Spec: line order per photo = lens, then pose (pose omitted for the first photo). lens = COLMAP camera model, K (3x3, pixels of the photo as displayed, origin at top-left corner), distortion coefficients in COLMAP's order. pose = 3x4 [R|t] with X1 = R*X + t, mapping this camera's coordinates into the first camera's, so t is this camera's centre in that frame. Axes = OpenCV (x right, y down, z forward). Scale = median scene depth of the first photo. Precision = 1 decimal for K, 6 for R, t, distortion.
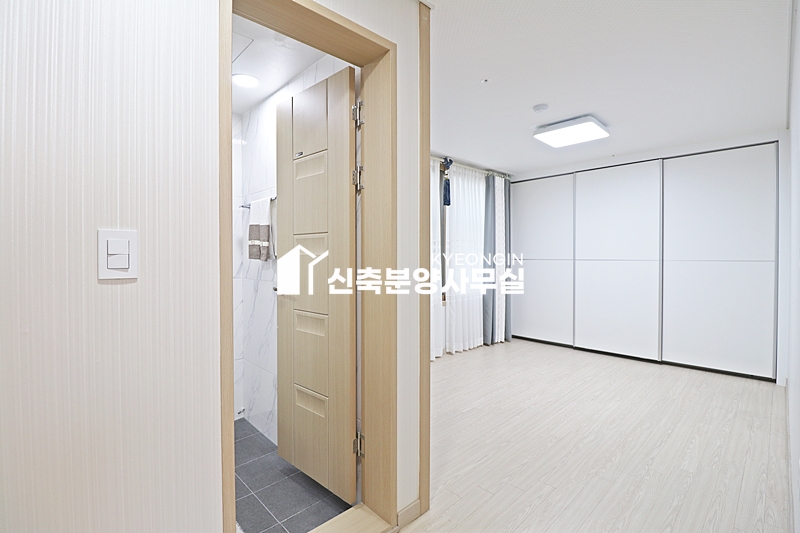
lens RADIAL K [[370.9, 0, 397.0], [0, 370.9, 262.1], [0, 0, 1]] dist [-0.011220, -0.006682]
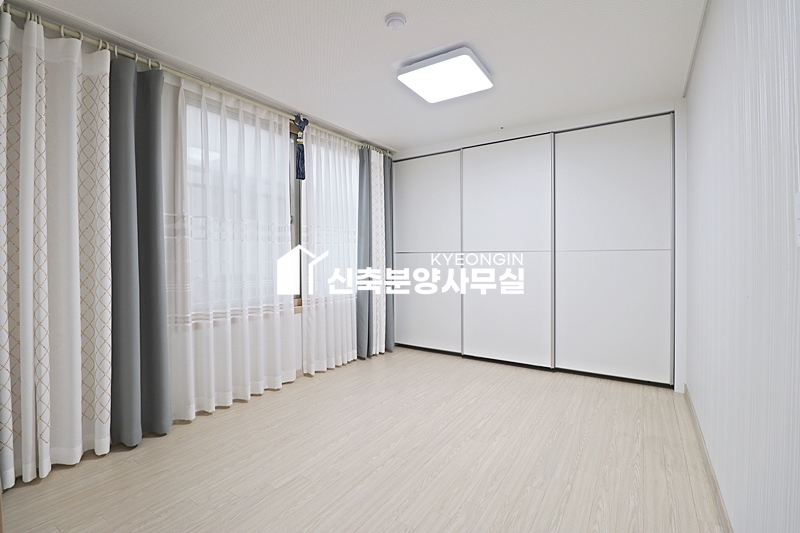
lens RADIAL K [[370.9, 0, 400.1], [0, 370.9, 264.4], [0, 0, 1]] dist [-0.011220, -0.006682]
pose [[0.972498, -0.009644, 0.232710, 0.151654], [0.008702, 0.999949, 0.005075, 0.017505], [-0.232748, -0.002910, 0.972533, 0.218826]]
